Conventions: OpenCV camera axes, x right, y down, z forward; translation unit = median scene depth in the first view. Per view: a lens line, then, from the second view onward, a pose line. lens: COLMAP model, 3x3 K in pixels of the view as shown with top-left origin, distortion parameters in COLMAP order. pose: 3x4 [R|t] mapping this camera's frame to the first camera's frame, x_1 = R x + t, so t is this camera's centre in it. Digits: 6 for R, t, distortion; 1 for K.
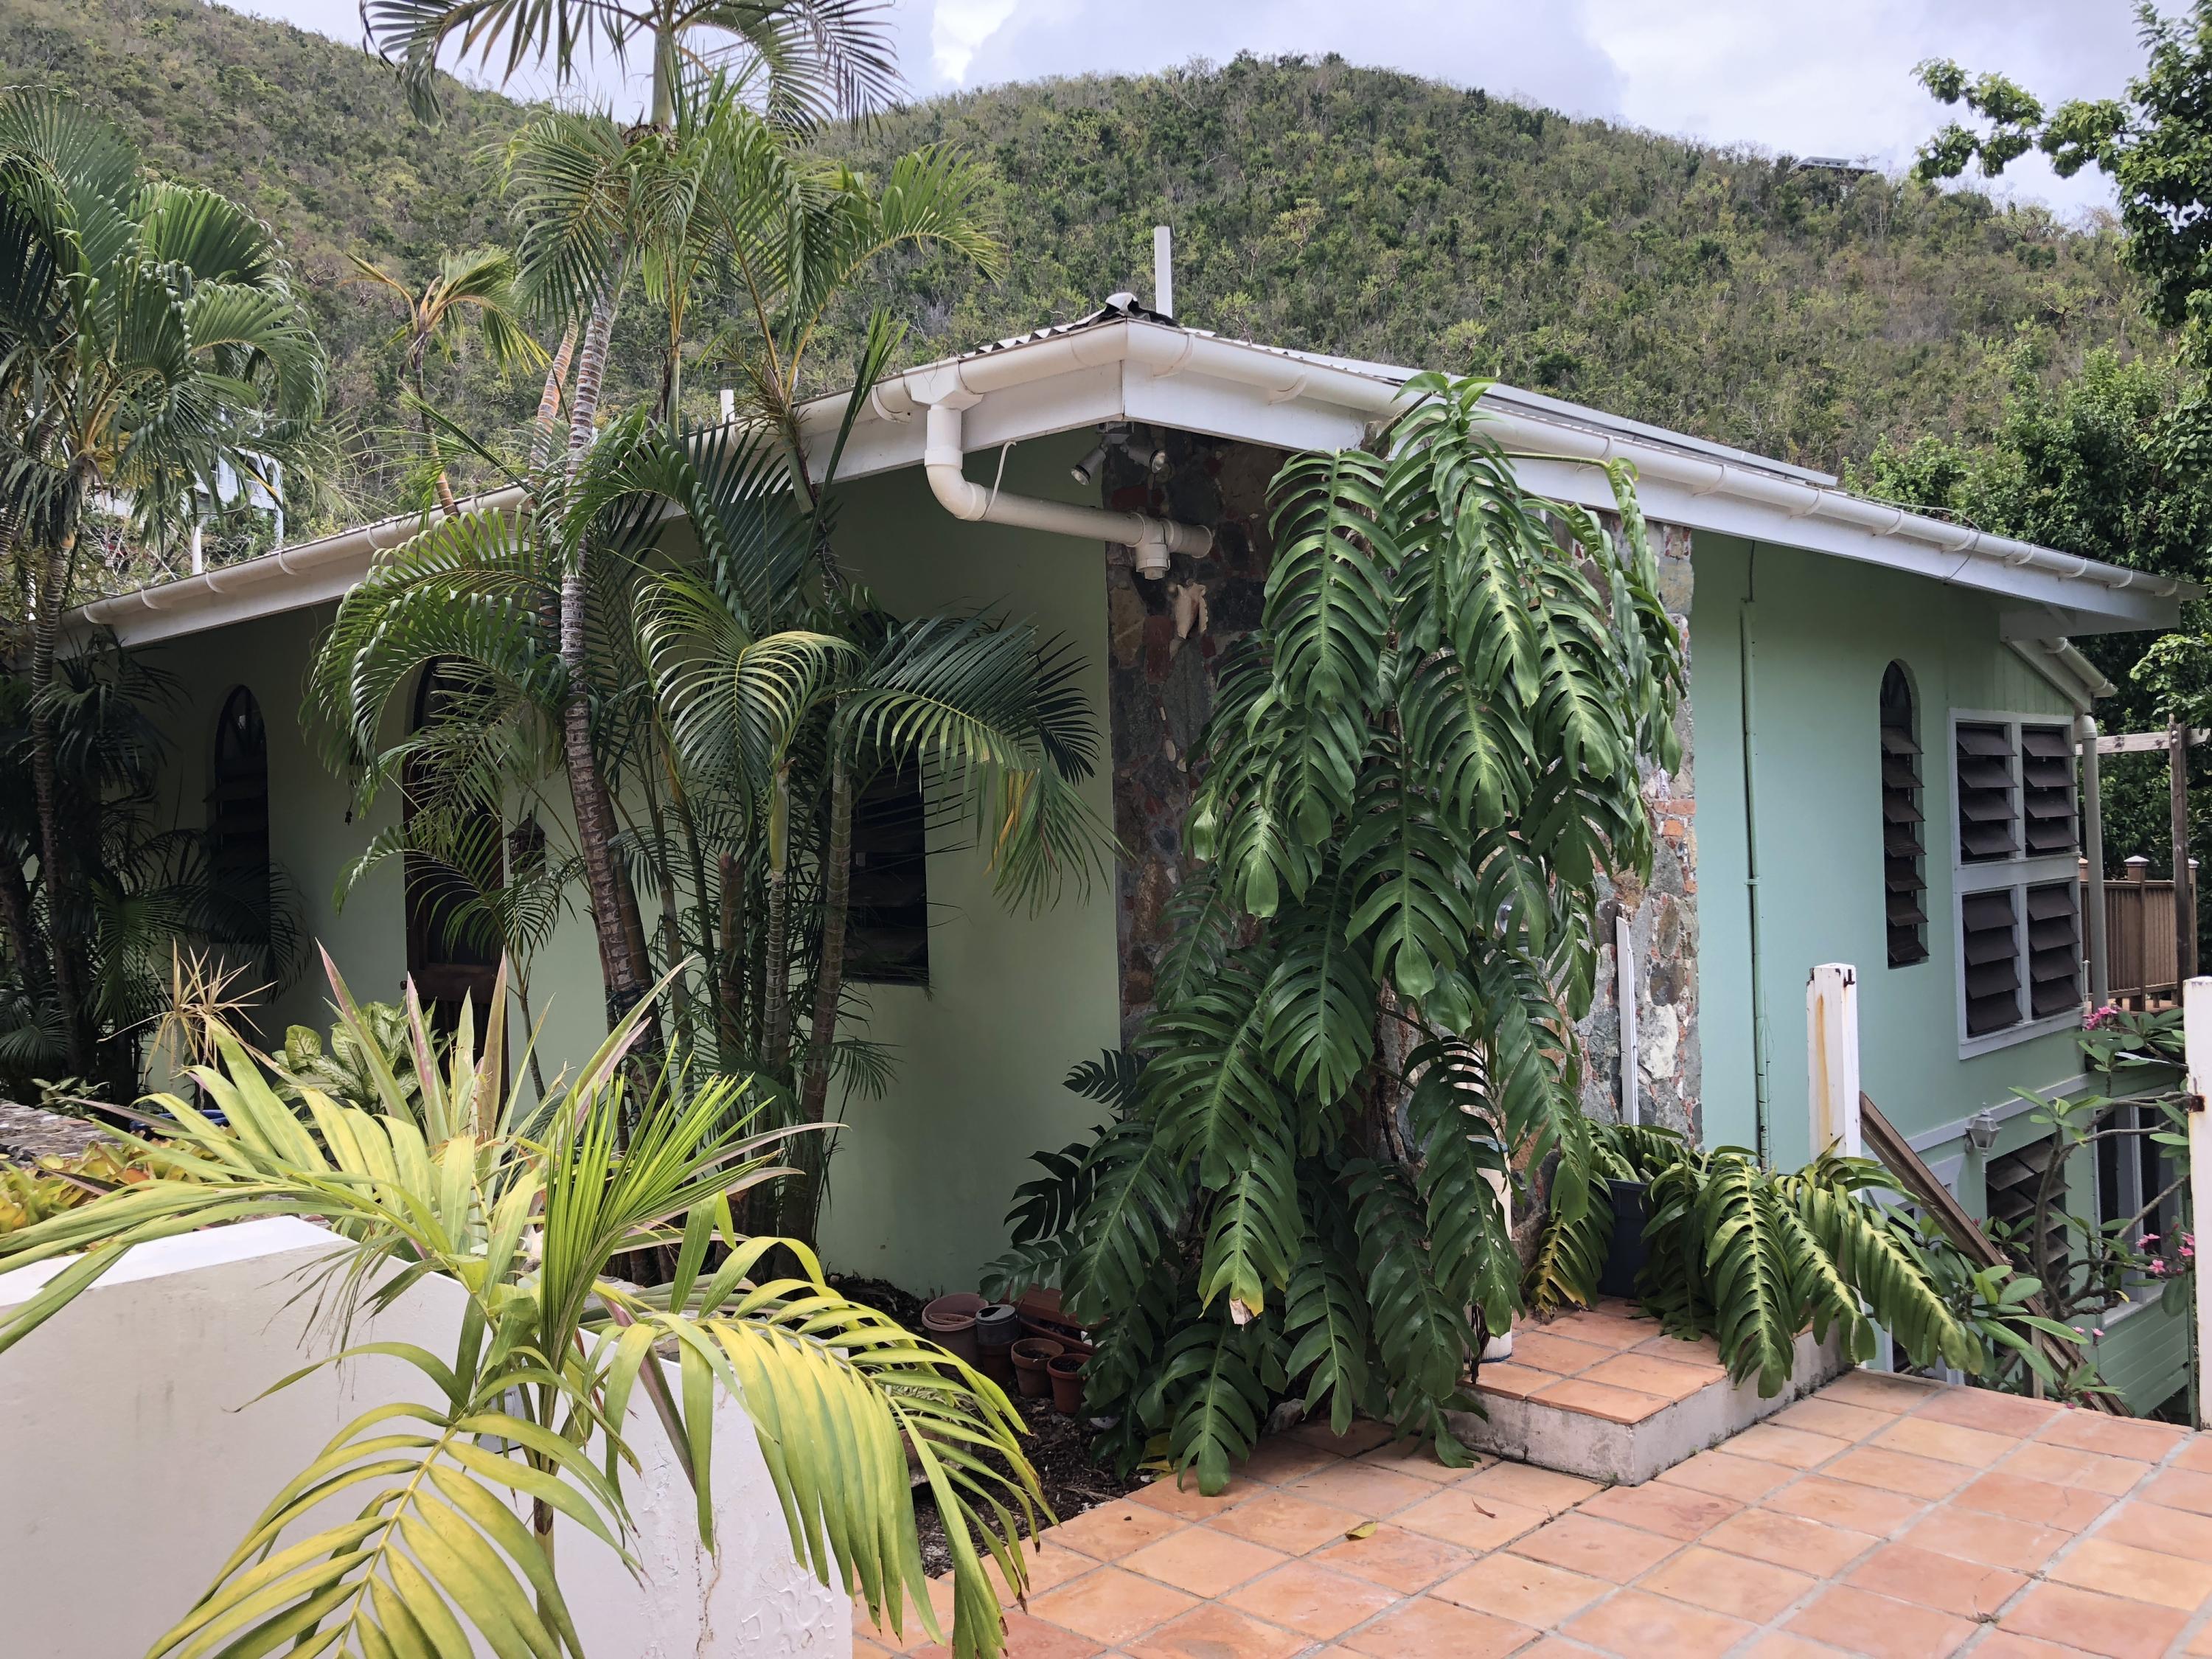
lens RADIAL K [[1841.6, 0, 1102.4], [0, 1841.6, 819.0], [0, 0, 1]] dist [0.024850, -0.022549]
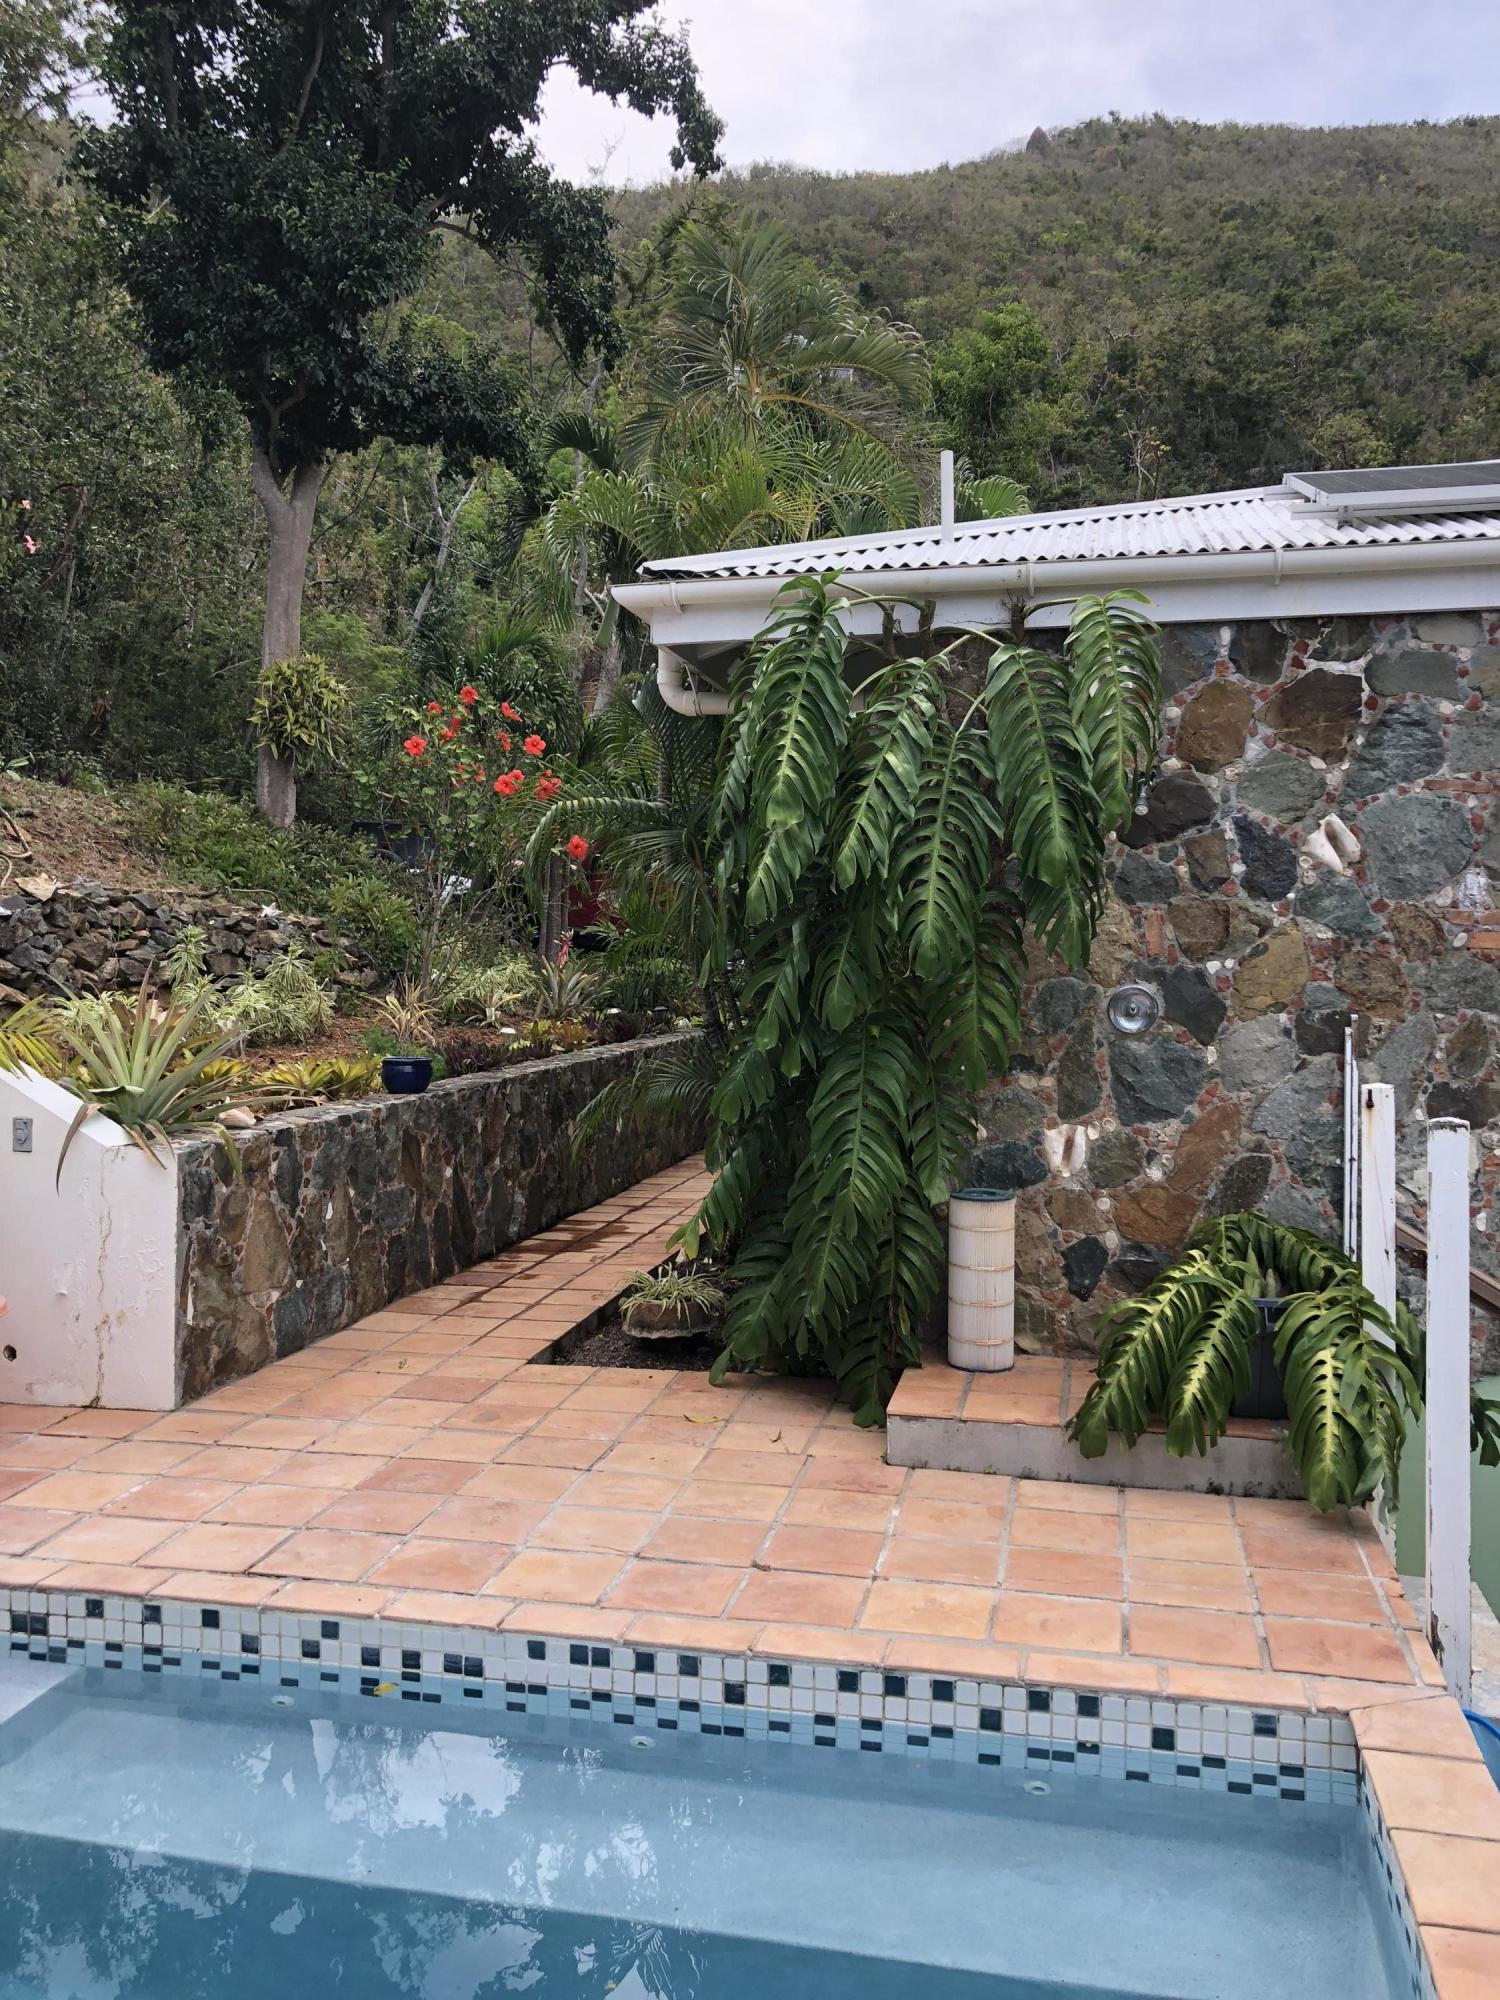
lens RADIAL K [[1665.1, 0, 707.5], [0, 1665.1, 980.0], [0, 0, 1]] dist [0.024850, -0.022549]
pose [[0.521265, 0.047847, -0.852053, 0.838725], [-0.014621, 0.998781, 0.047142, -0.009259], [0.853270, -0.012116, 0.521329, 0.232750]]
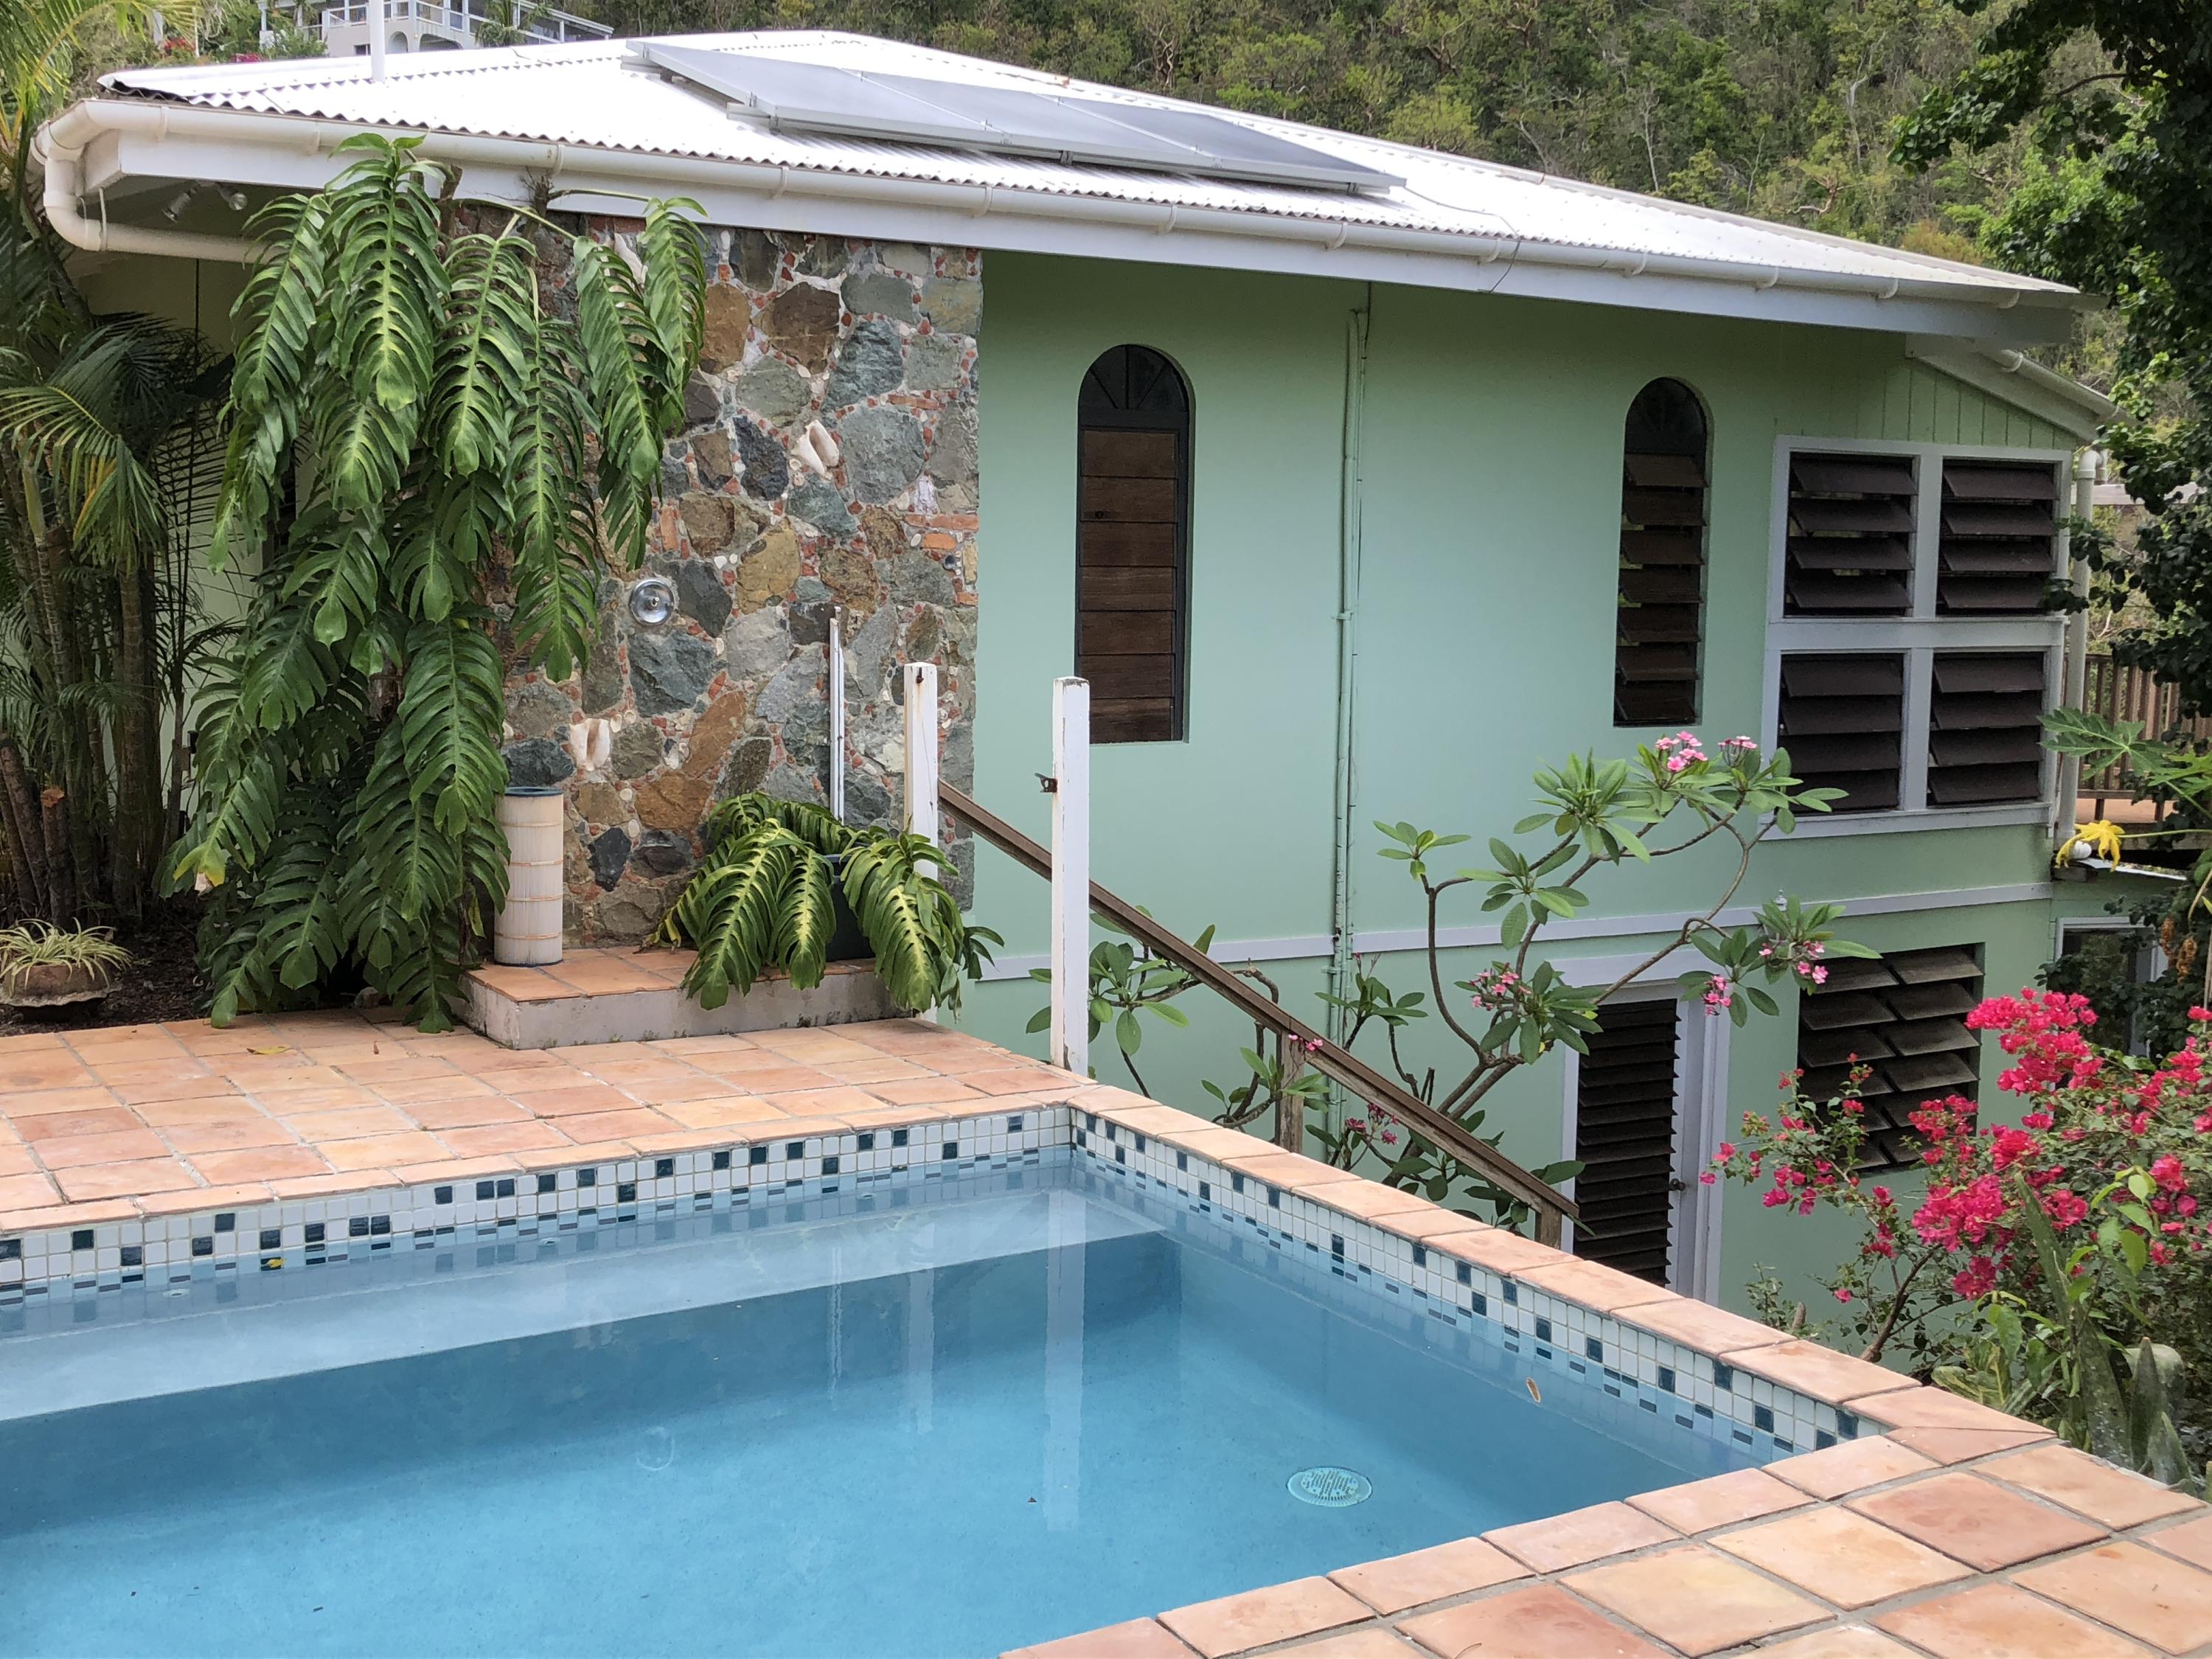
lens RADIAL K [[2306.8, 0, 1029.7], [0, 2306.8, 850.8], [0, 0, 1]] dist [0.046727, 0.000000]
pose [[0.958238, 0.075696, -0.275771, 0.756253], [-0.039964, 0.990315, 0.132966, 0.003016], [0.283165, -0.116392, 0.951982, -0.274693]]
